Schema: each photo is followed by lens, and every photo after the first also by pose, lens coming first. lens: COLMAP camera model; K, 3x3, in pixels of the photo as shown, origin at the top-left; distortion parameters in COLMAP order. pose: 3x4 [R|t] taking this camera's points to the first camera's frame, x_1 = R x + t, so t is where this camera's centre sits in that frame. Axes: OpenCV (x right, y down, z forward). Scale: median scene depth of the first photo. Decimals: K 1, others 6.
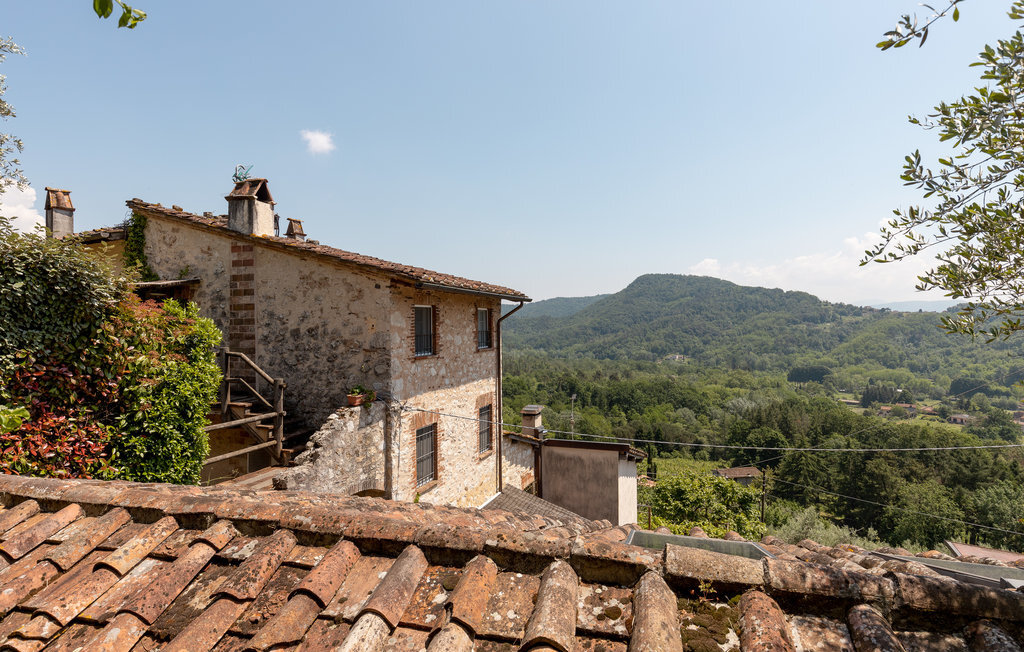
lens RADIAL K [[503.5, 0, 509.3], [0, 503.5, 325.0], [0, 0, 1]] dist [-0.001569, -0.000584]
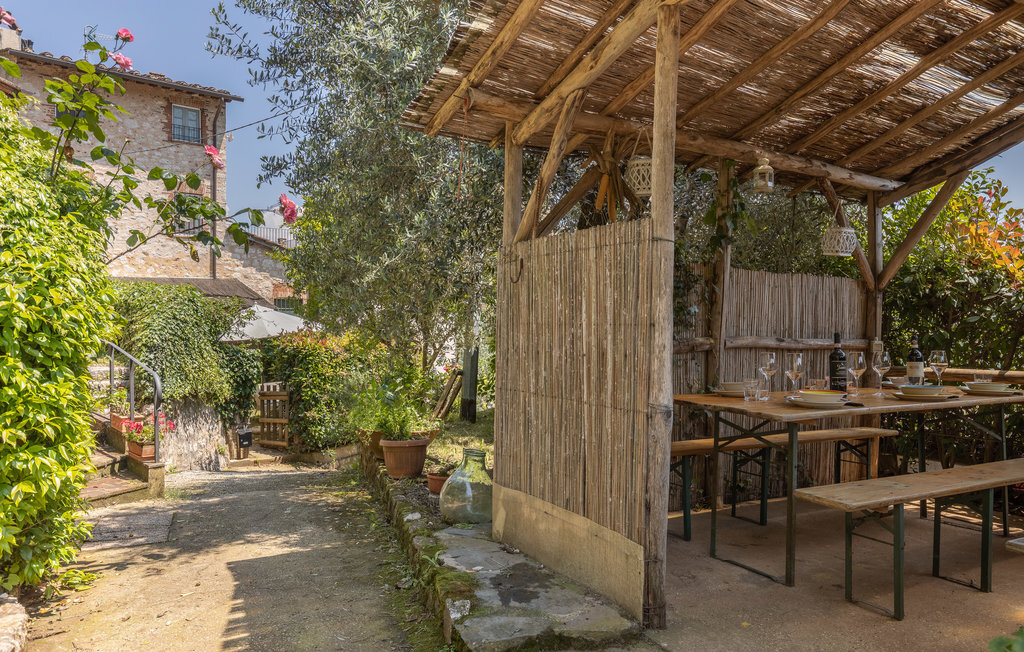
lens RADIAL K [[711.1, 0, 513.1], [0, 711.1, 324.9], [0, 0, 1]] dist [0.008692, -0.004980]
pose [[0.888973, 0.010255, -0.457845, 1.613830], [-0.006841, 0.999935, 0.009114, 0.529622], [0.457908, -0.004970, 0.888985, -0.091907]]
